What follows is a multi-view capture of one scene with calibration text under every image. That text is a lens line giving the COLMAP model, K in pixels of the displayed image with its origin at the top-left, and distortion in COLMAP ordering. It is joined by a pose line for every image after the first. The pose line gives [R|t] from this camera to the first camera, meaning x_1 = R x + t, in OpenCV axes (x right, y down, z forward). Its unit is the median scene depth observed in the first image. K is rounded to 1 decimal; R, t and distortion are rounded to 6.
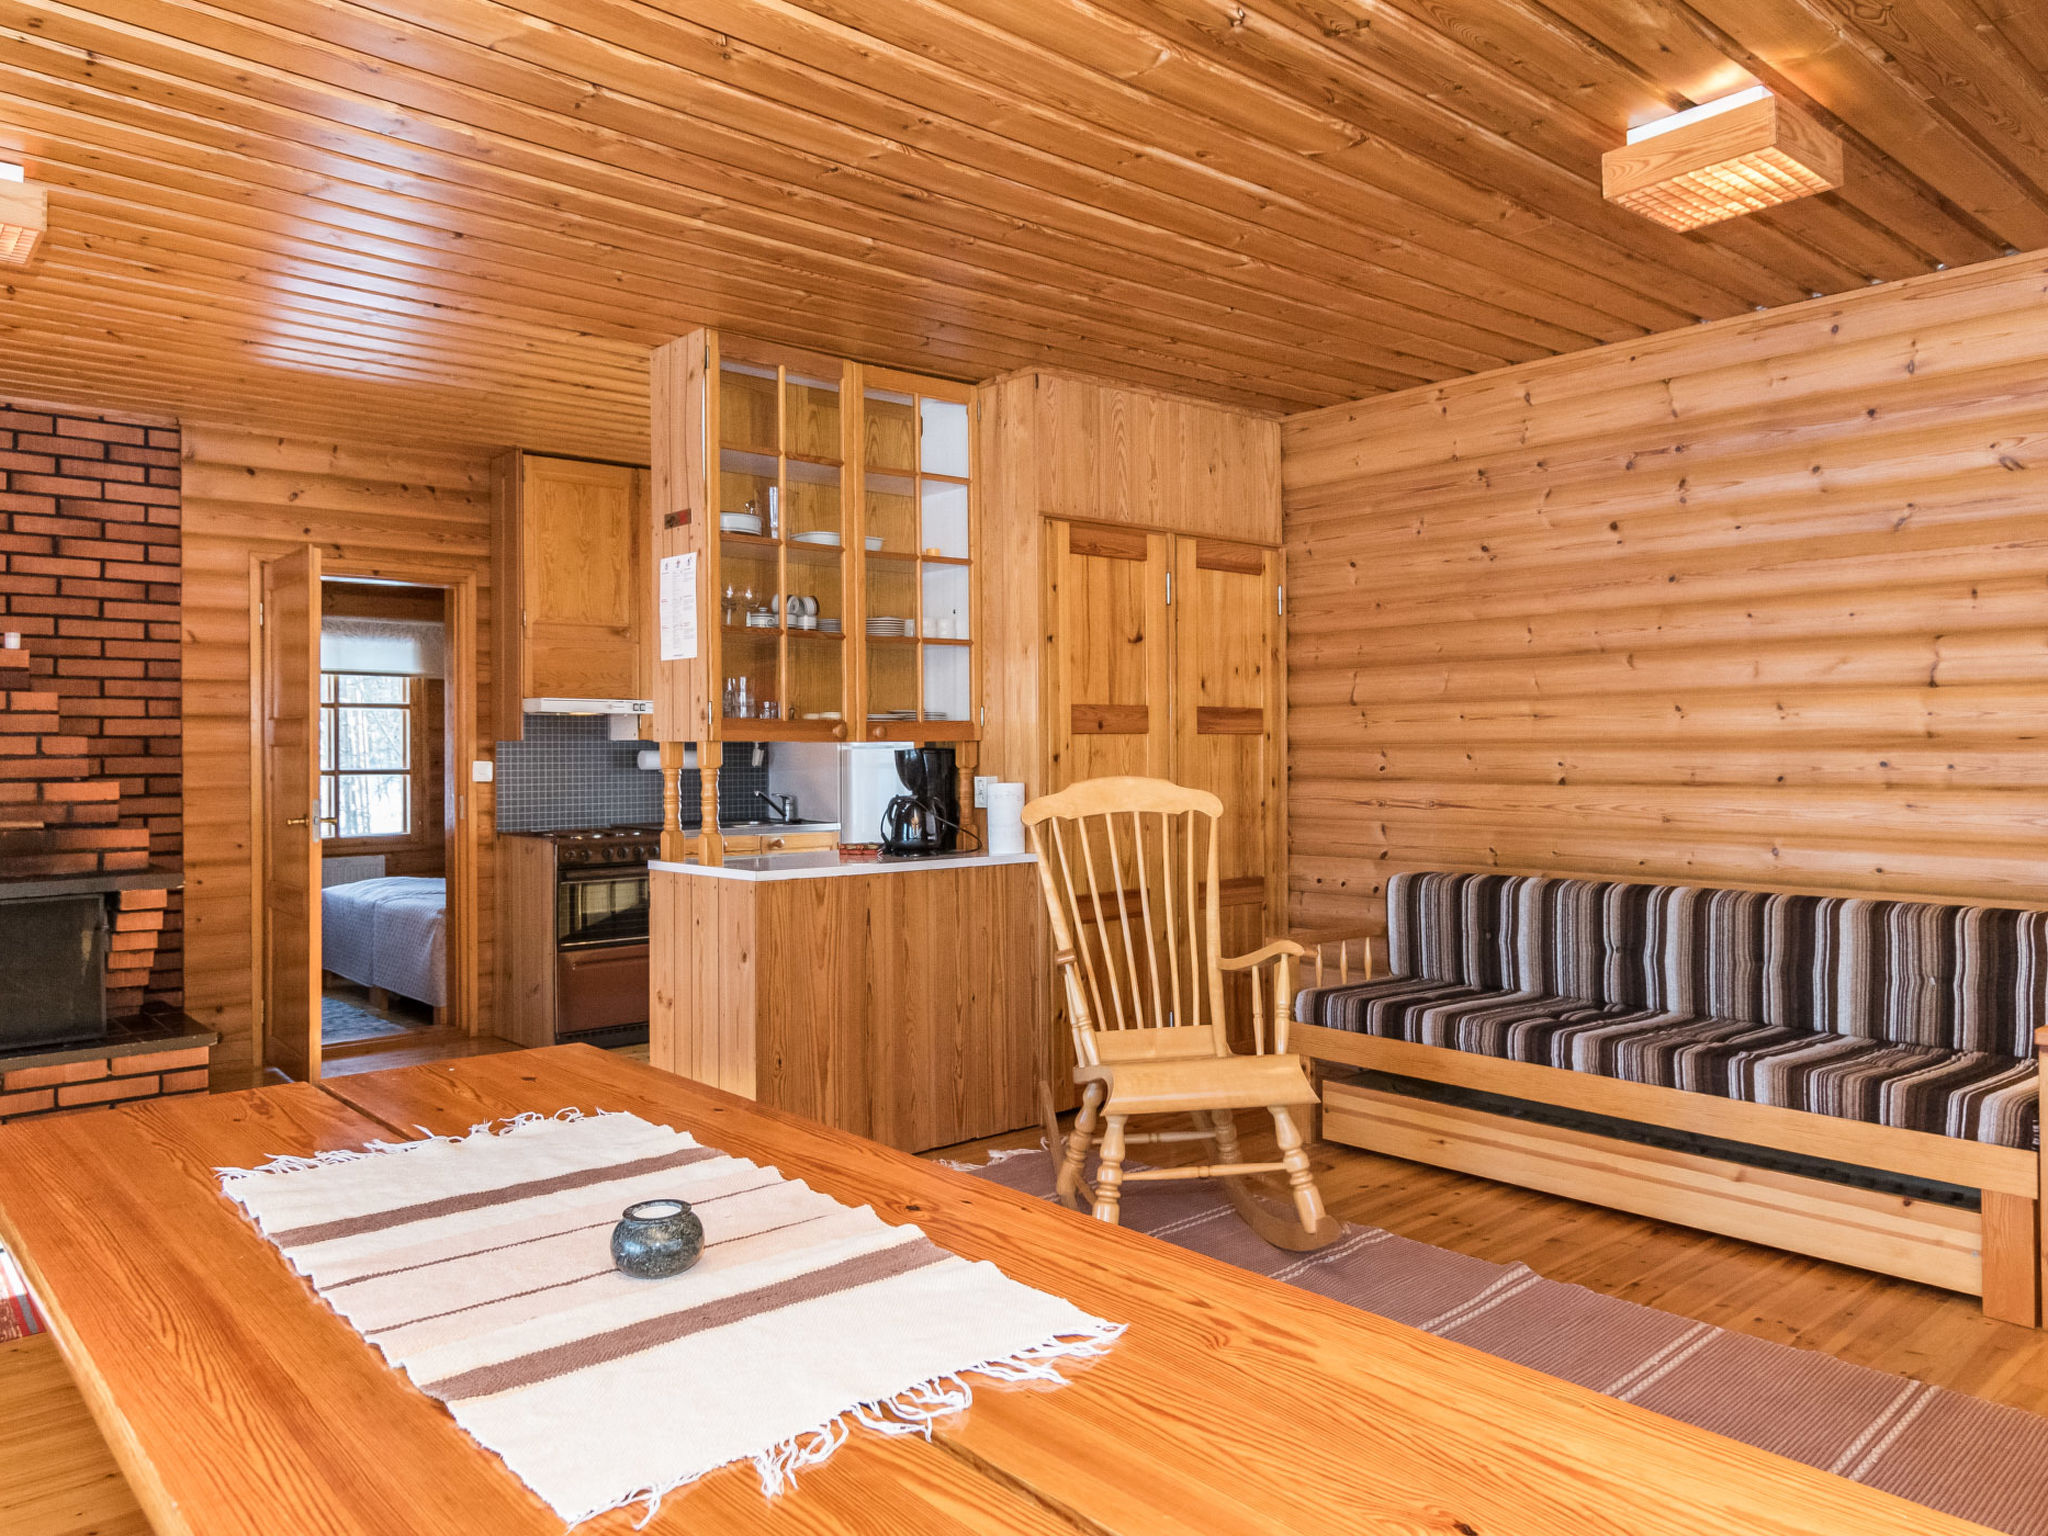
lens RADIAL K [[1407.4, 0, 1028.4], [0, 1407.4, 731.1], [0, 0, 1]] dist [0.002346, -0.001955]
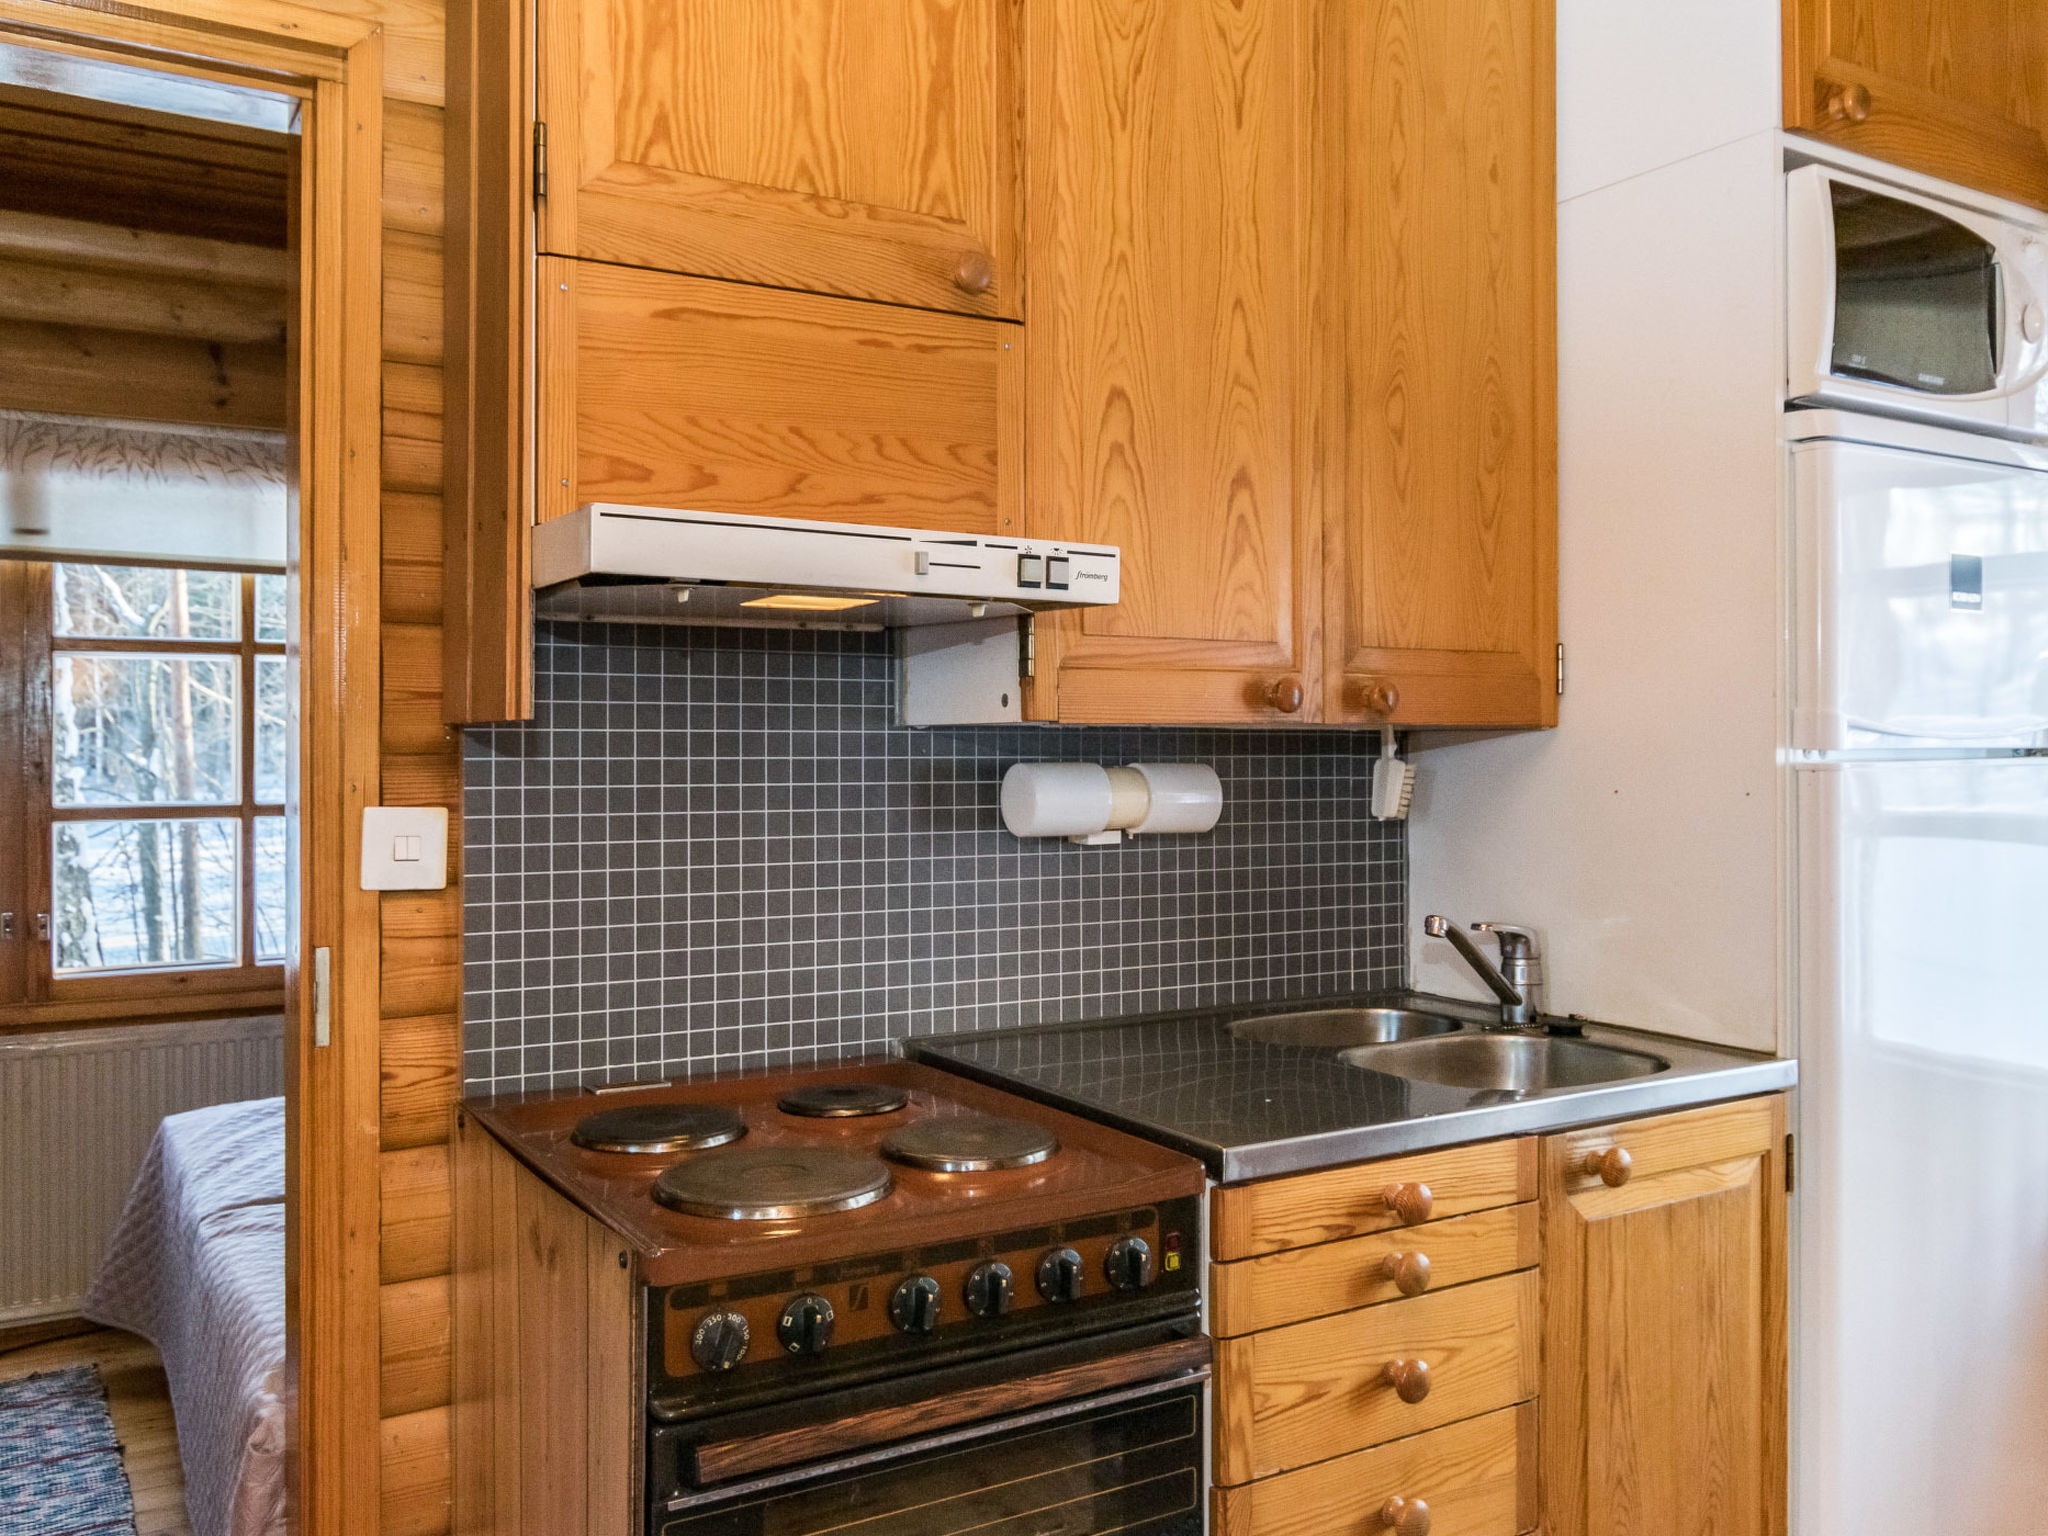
lens RADIAL K [[1661.0, 0, 1043.1], [0, 1661.0, 726.2], [0, 0, 1]] dist [-0.002922, 0.006044]
pose [[0.984769, 0.002753, -0.173844, -0.261796], [-0.003231, 0.999992, -0.002465, 0.008993], [0.173836, 0.002989, 0.984770, 0.840396]]
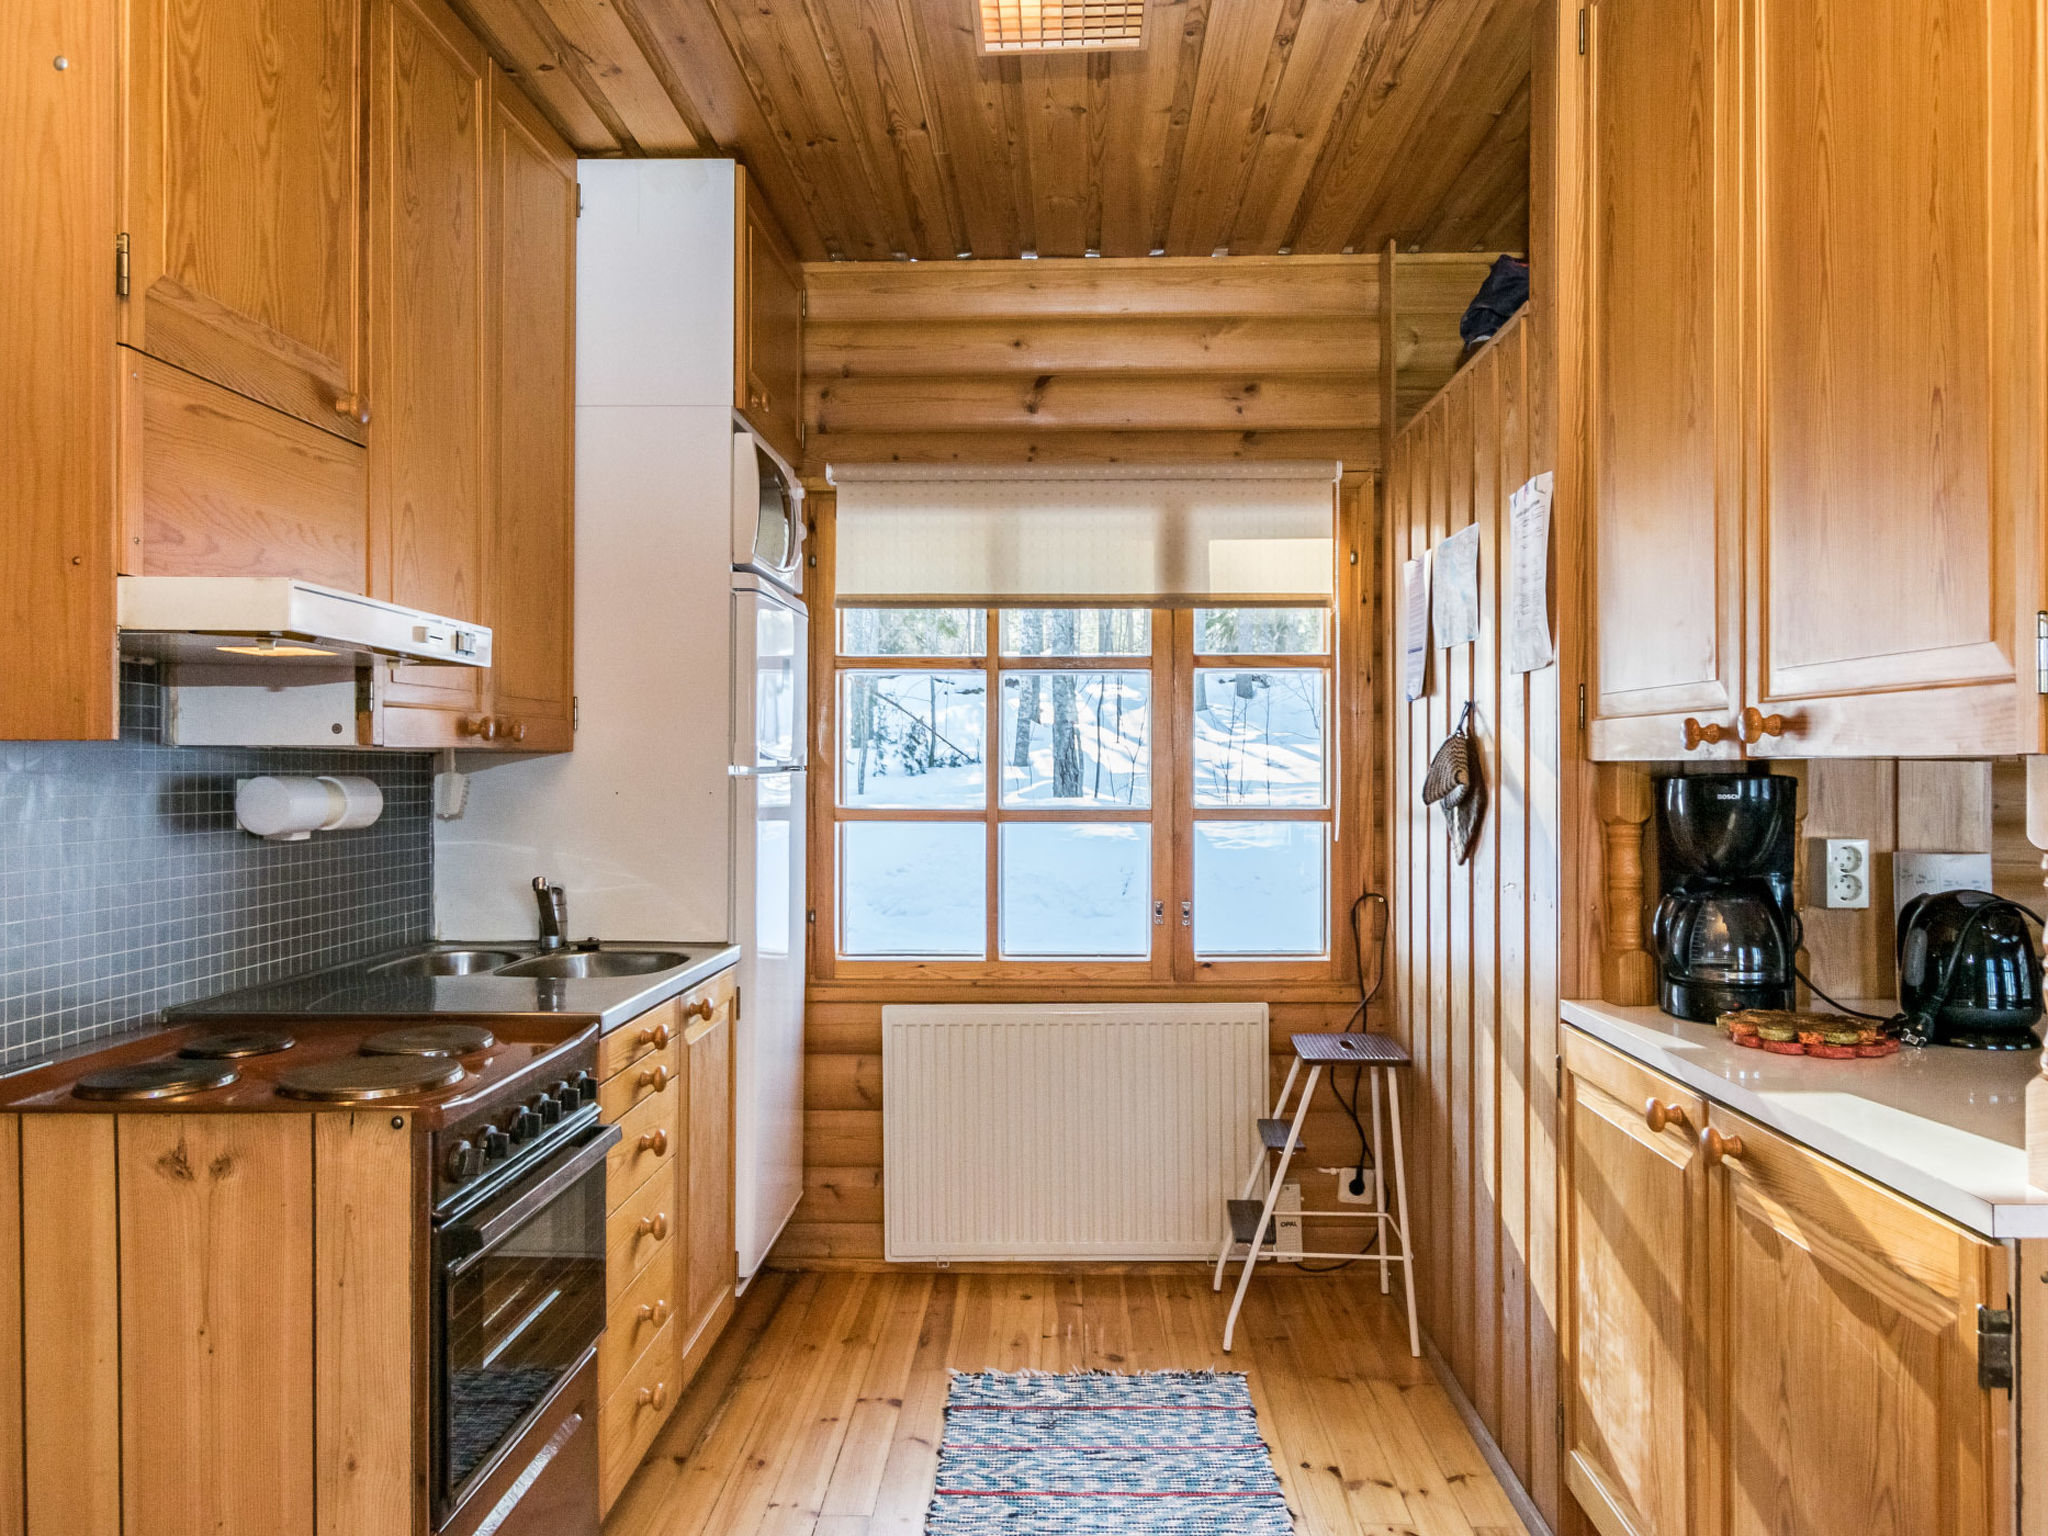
lens RADIAL K [[1407.4, 0, 1034.1], [0, 1407.4, 767.4], [0, 0, 1]] dist [0.002346, -0.001955]
pose [[0.687579, 0.006630, 0.726079, -0.476779], [-0.014292, 0.999888, 0.004405, 0.009026], [-0.725969, -0.013406, 0.687597, 0.774881]]
